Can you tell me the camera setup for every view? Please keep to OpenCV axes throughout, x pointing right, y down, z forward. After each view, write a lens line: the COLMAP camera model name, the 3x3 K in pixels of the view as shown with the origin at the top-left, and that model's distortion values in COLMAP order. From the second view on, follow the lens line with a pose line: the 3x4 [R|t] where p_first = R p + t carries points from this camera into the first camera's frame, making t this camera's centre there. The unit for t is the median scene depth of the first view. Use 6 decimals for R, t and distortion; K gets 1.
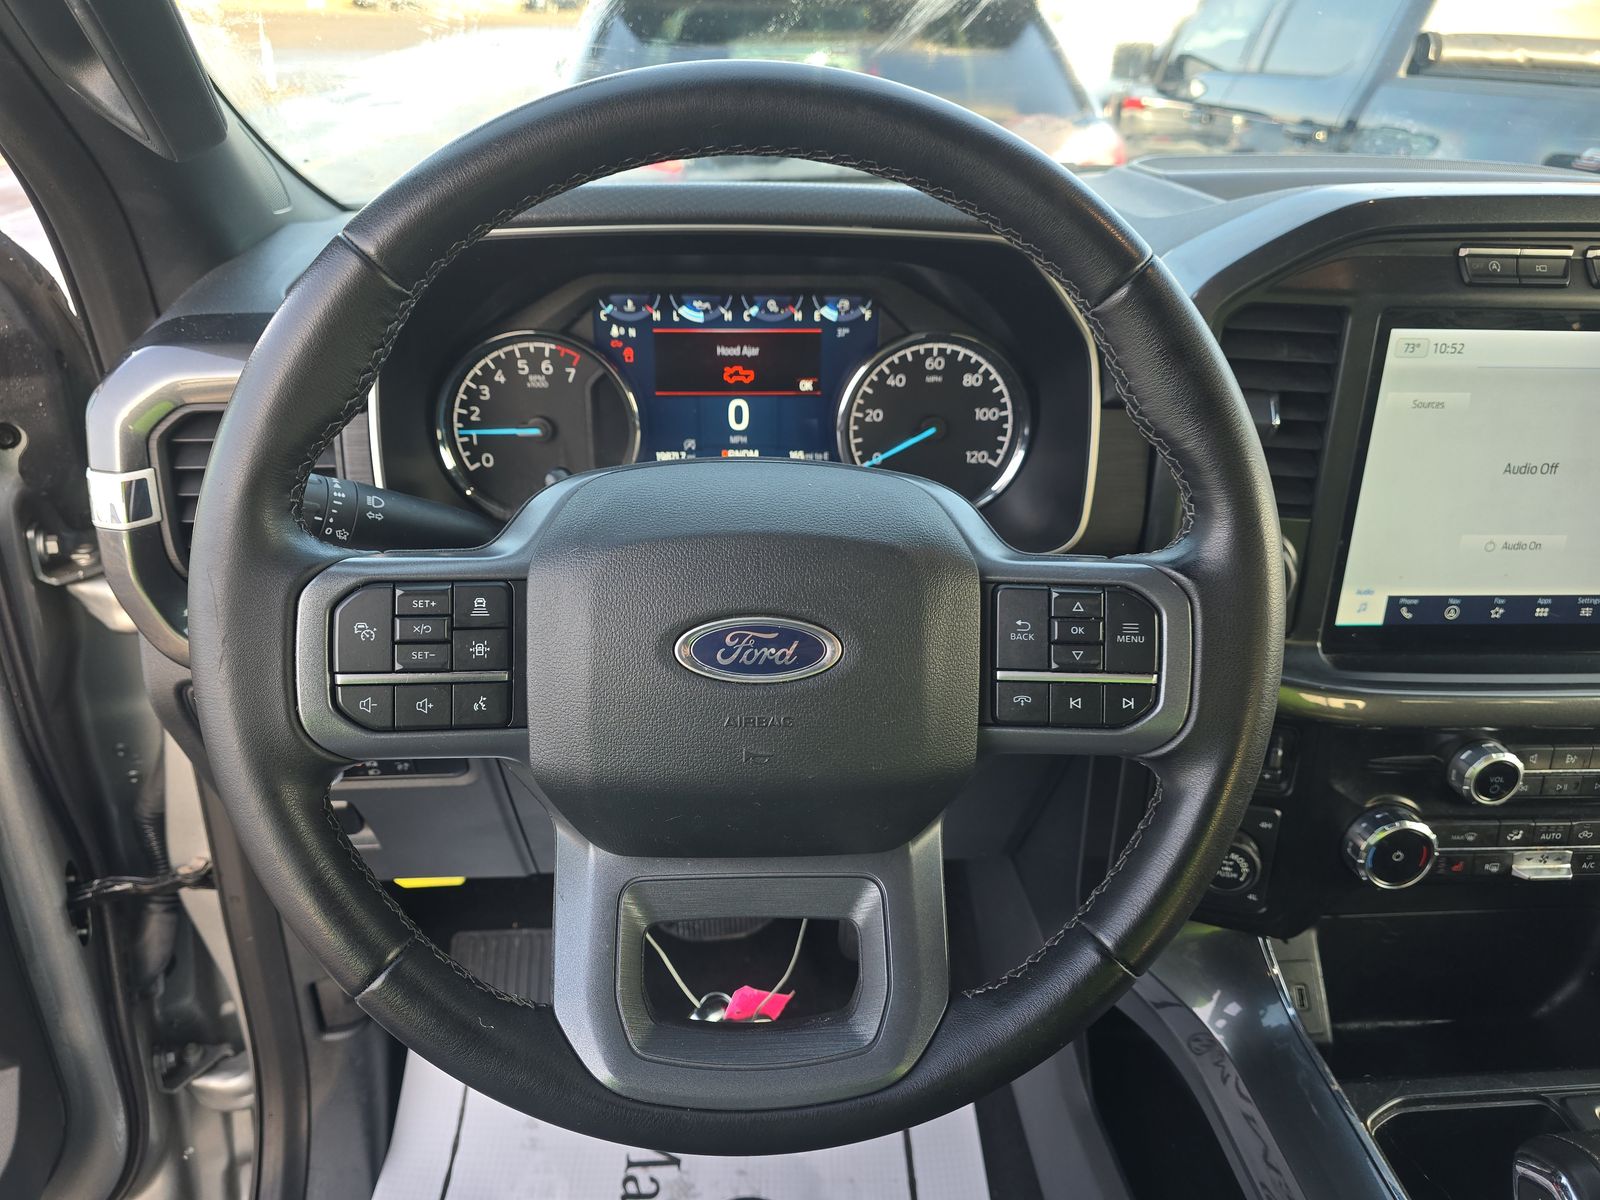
lens RADIAL K [[979.0, 0, 798.9], [0, 979.0, 606.7], [0, 0, 1]] dist [-0.034922, -0.004350]
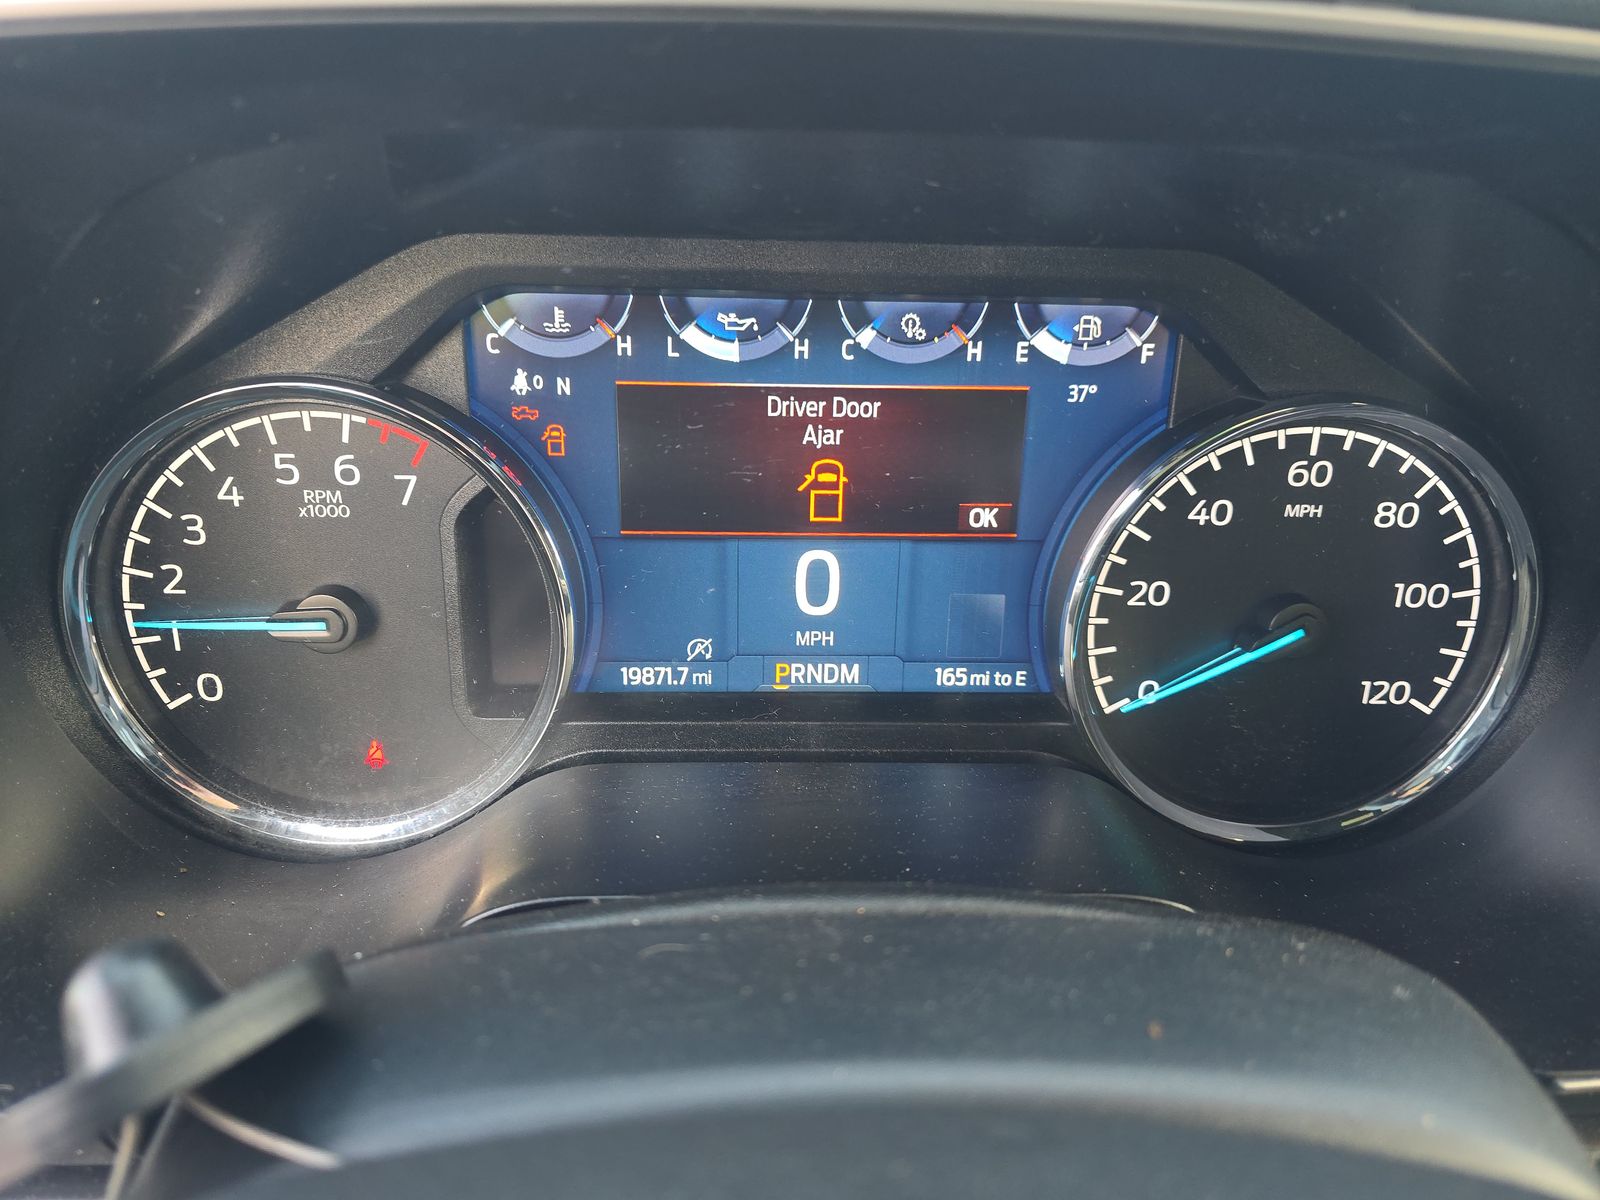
lens RADIAL K [[979.0, 0, 796.9], [0, 979.0, 599.2], [0, 0, 1]] dist [-0.034922, -0.004350]
pose [[0.999902, 0.011953, 0.007277, -0.076108], [-0.011511, 0.998251, -0.057989, -0.170582], [-0.007957, 0.057900, 0.998291, 0.600692]]
